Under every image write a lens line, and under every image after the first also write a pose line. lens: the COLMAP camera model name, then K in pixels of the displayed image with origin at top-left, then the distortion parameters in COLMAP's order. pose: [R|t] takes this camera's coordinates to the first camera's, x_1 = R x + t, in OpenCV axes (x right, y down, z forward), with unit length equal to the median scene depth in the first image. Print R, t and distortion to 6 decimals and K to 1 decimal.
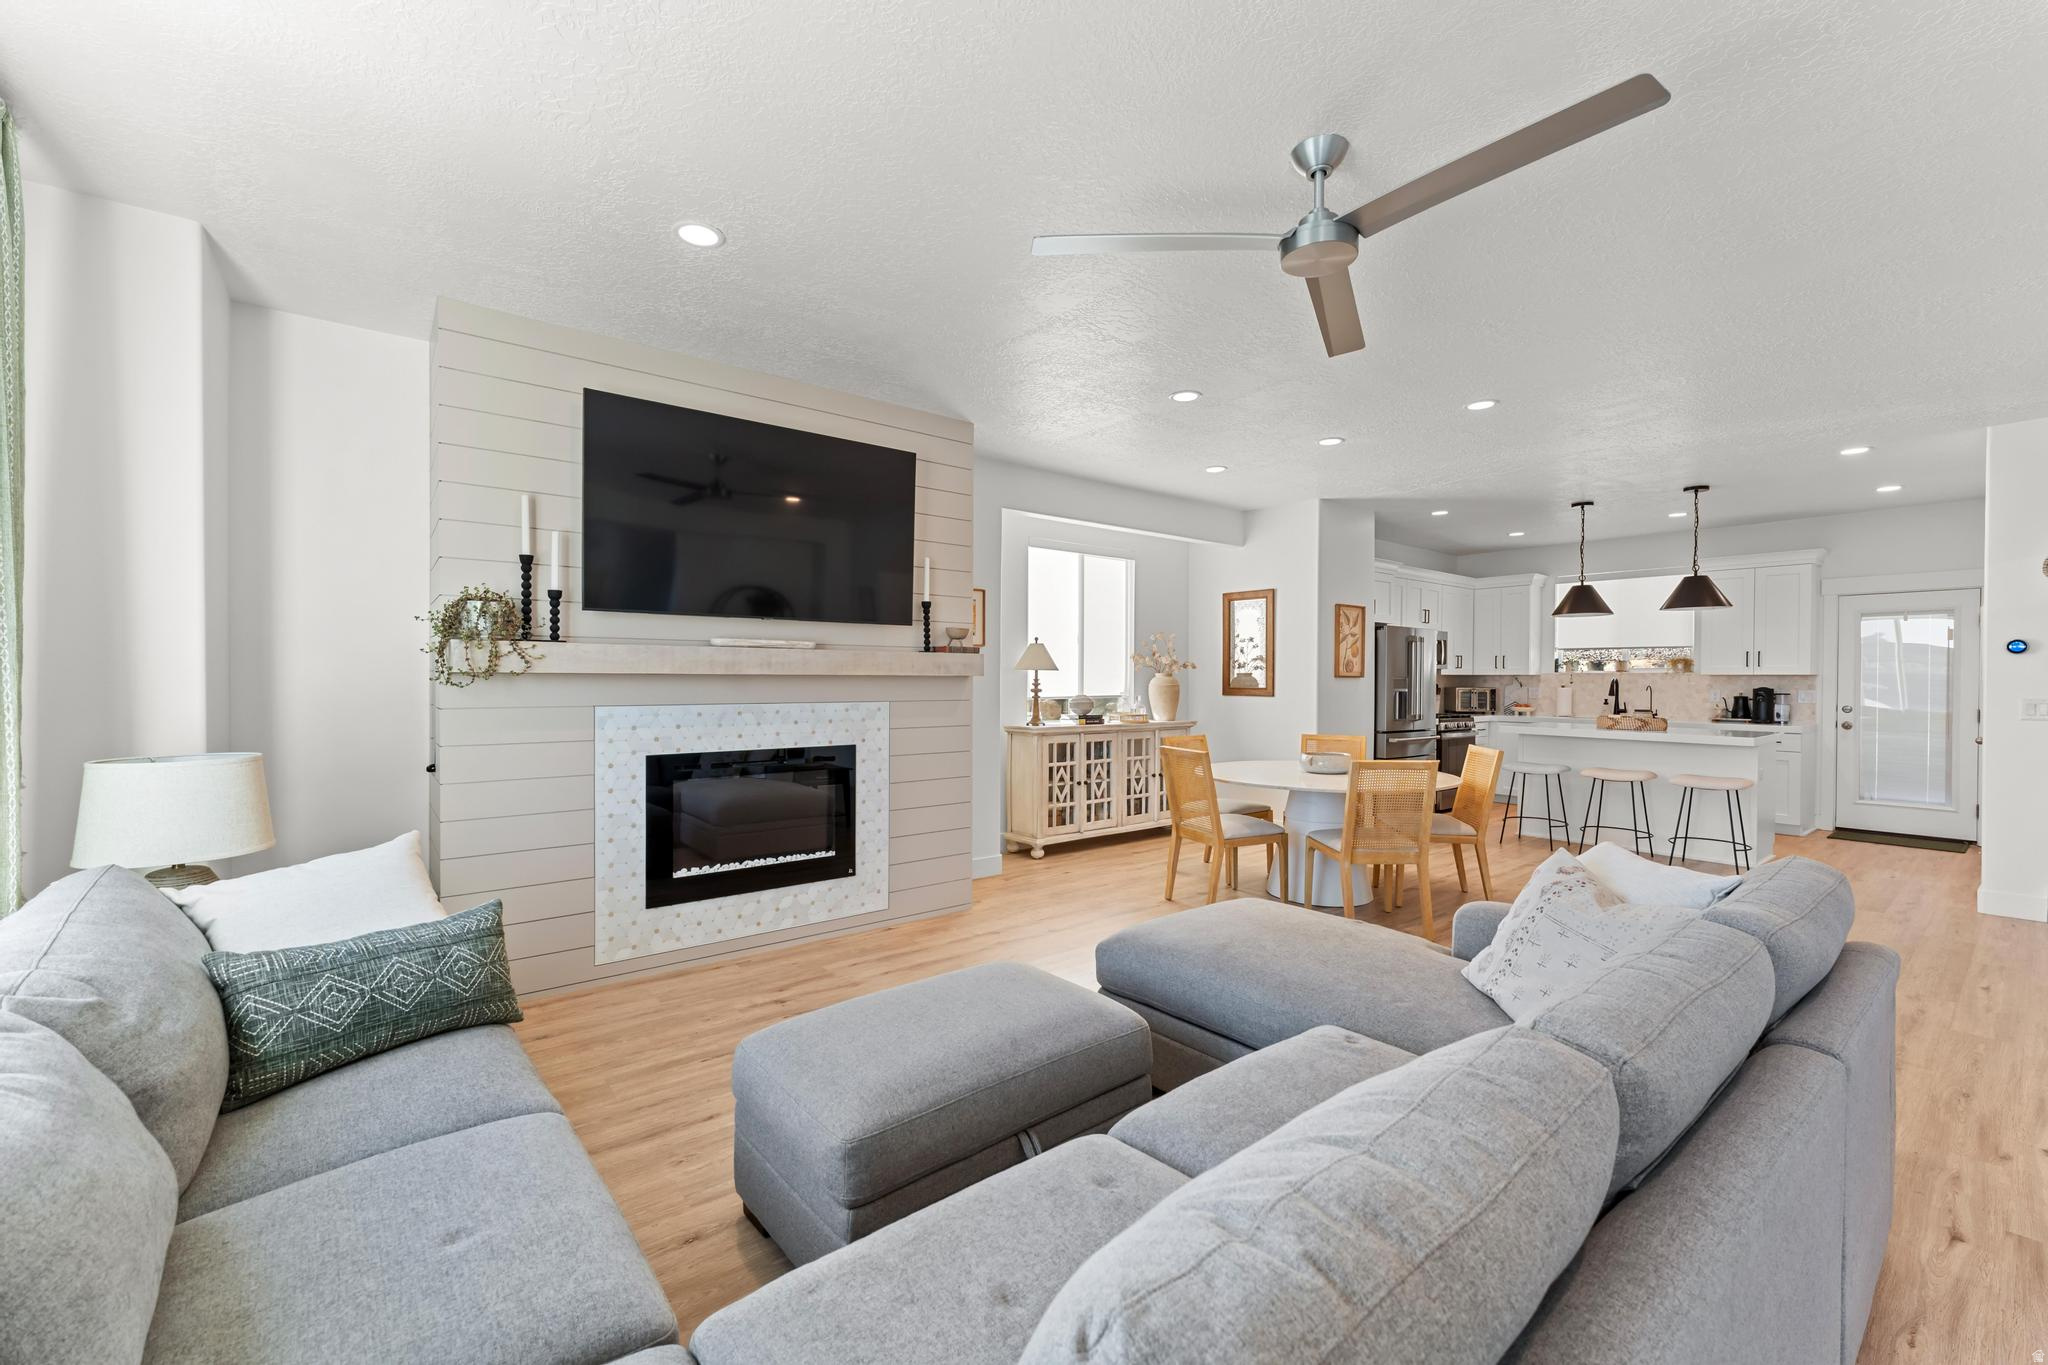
lens RADIAL K [[818.1, 0, 1015.3], [0, 818.1, 687.0], [0, 0, 1]] dist [-0.001830, -0.000579]
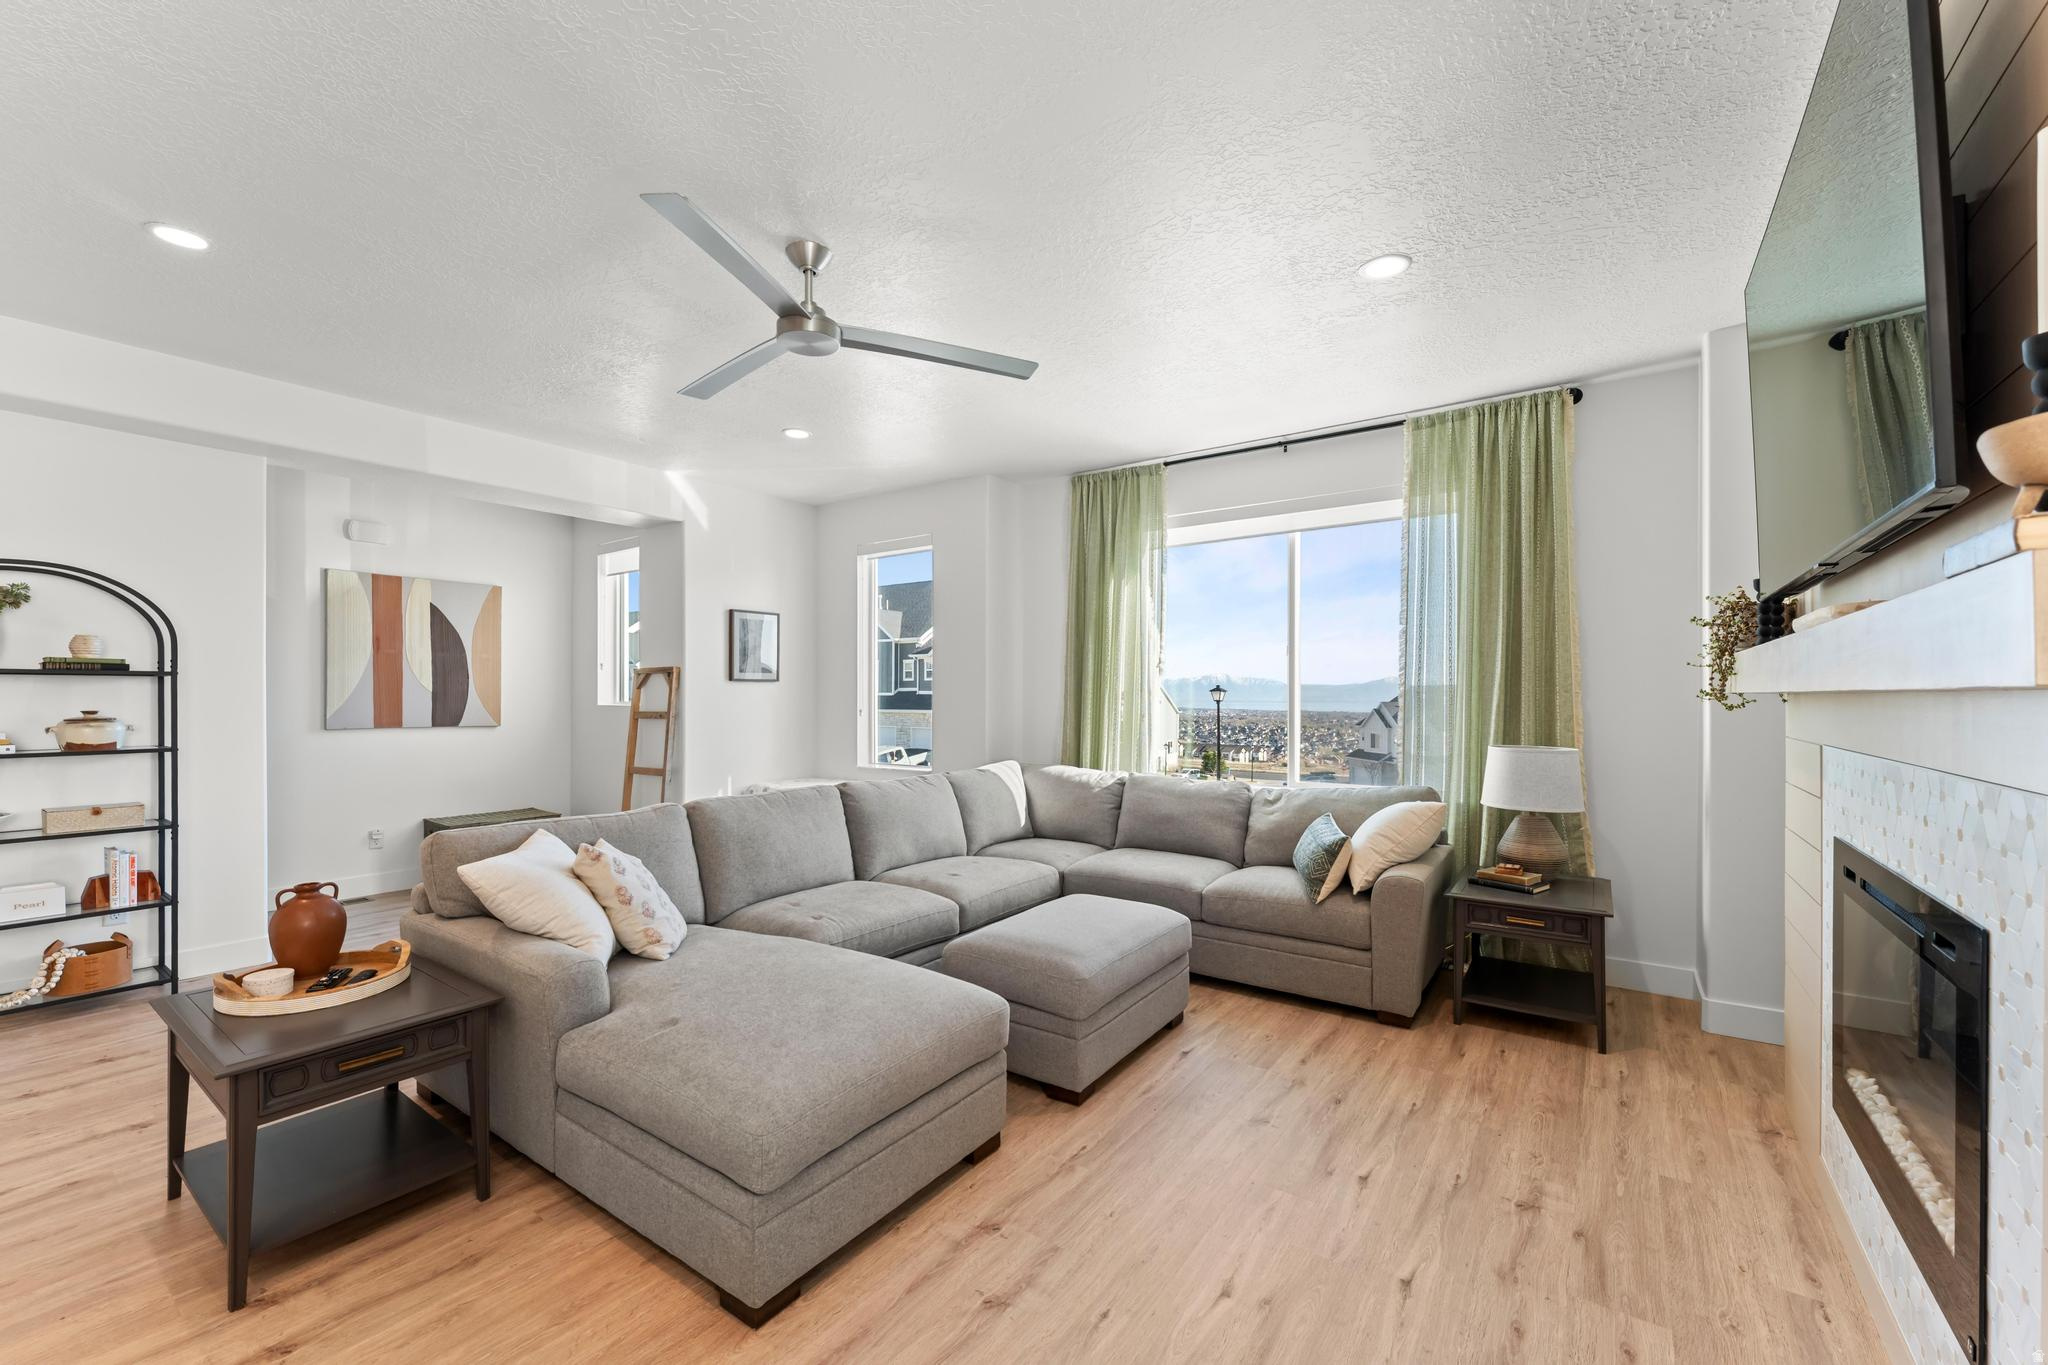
lens RADIAL K [[818.1, 0, 1007.7], [0, 818.1, 698.8], [0, 0, 1]] dist [-0.001830, -0.000579]
pose [[-0.961339, -0.004931, -0.275322, 0.139644], [-0.009012, 0.999867, 0.013561, -0.007557], [0.275218, 0.015518, -0.961256, 0.752224]]
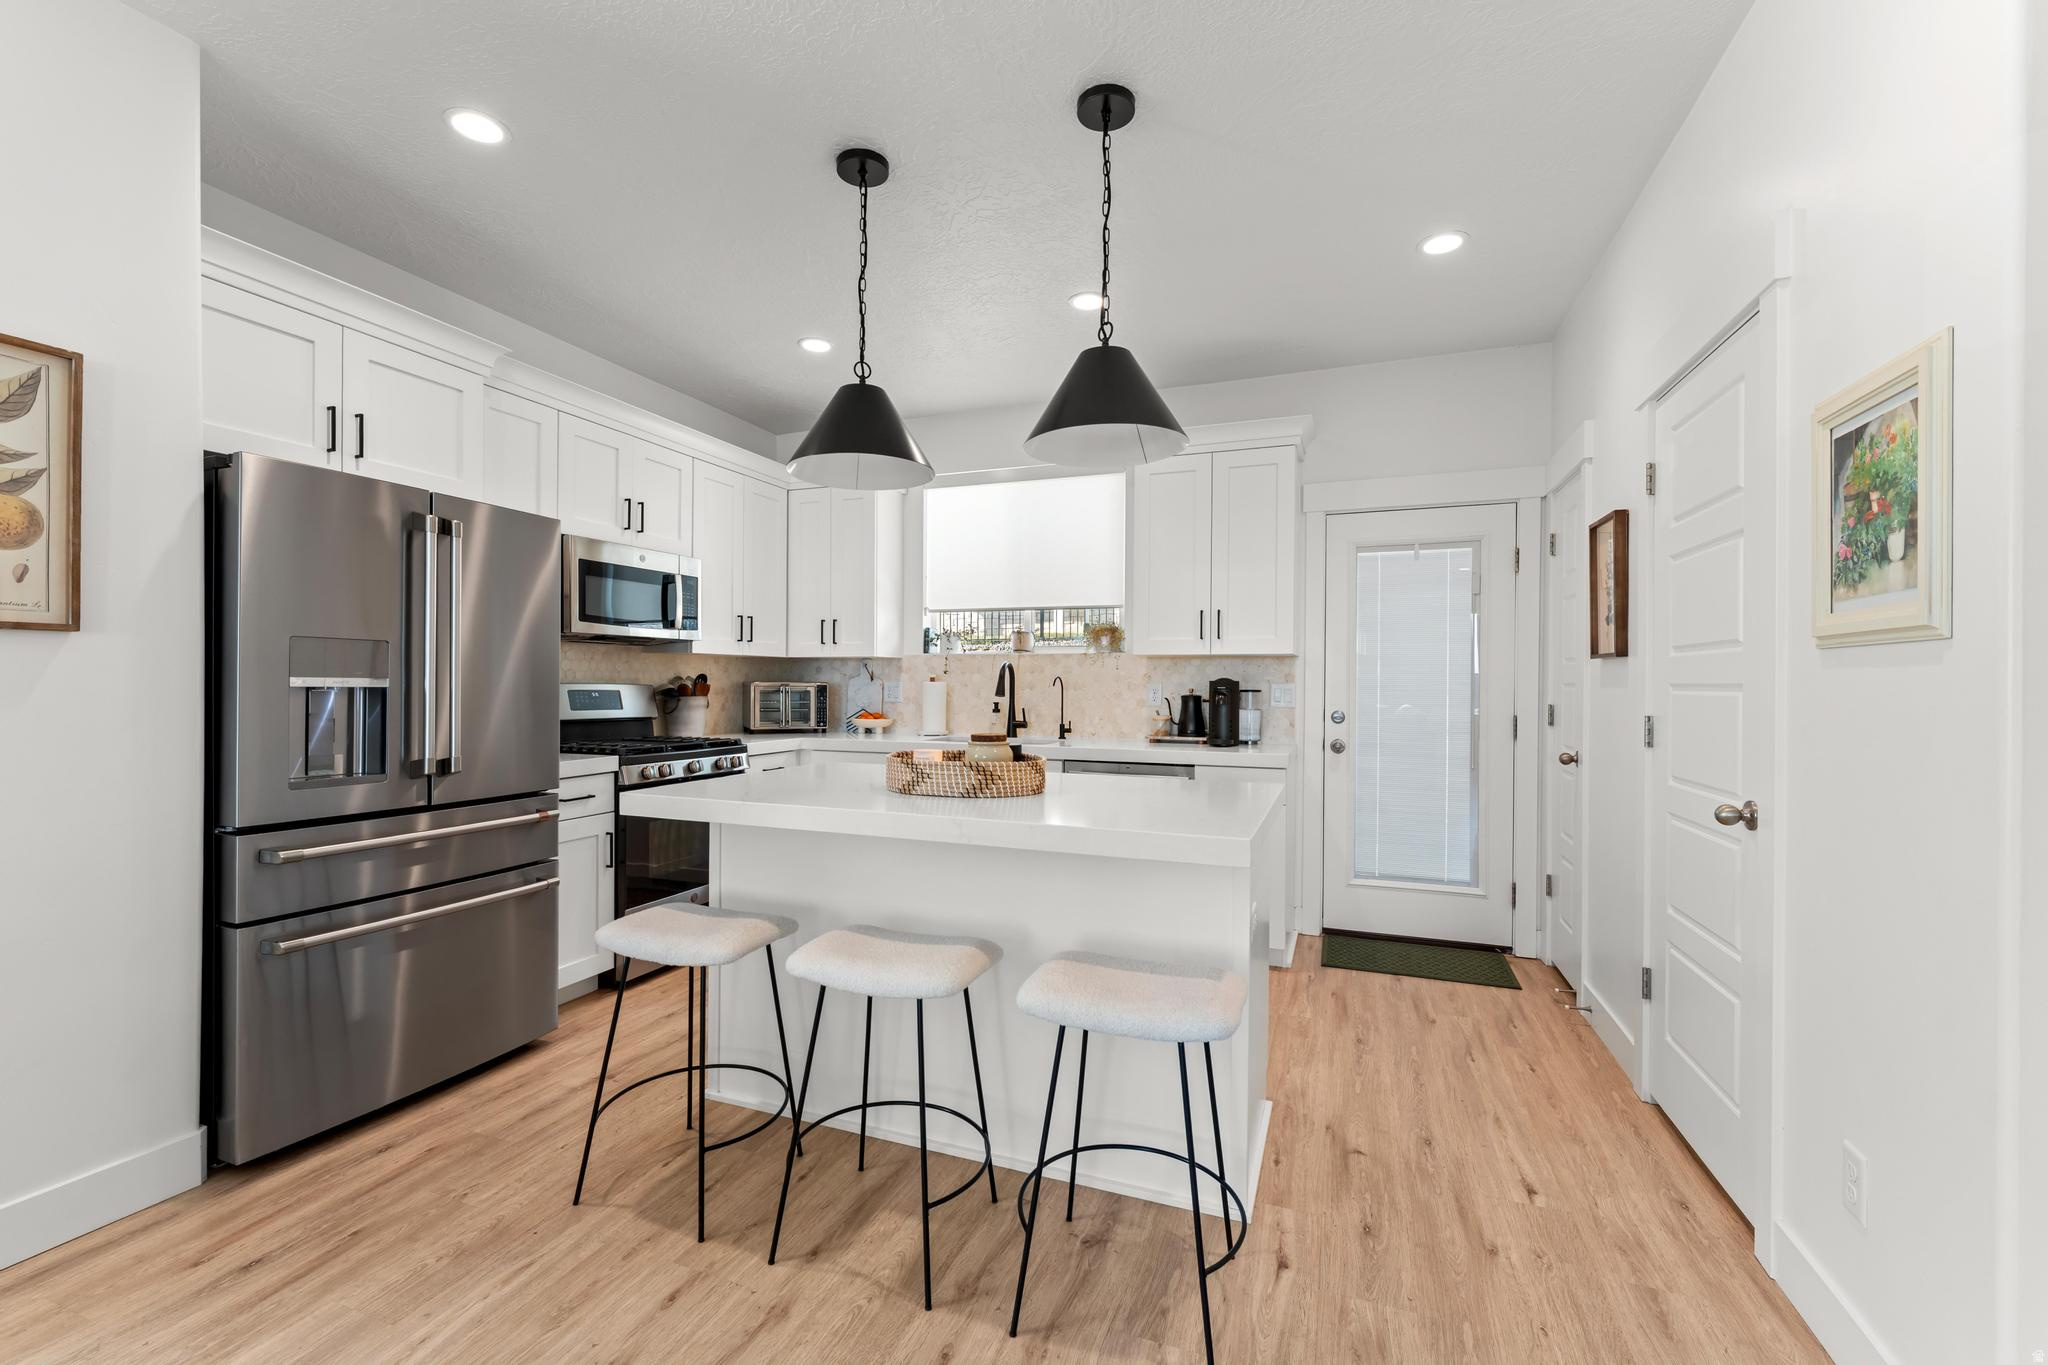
lens RADIAL K [[854.8, 0, 1014.6], [0, 854.8, 687.9], [0, 0, 1]] dist [0.001044, -0.001792]
pose [[0.858737, -0.002199, 0.512411, 0.568961], [0.003757, 0.999991, -0.002004, 0.008277], [-0.512402, 0.003646, 0.858738, 0.655762]]
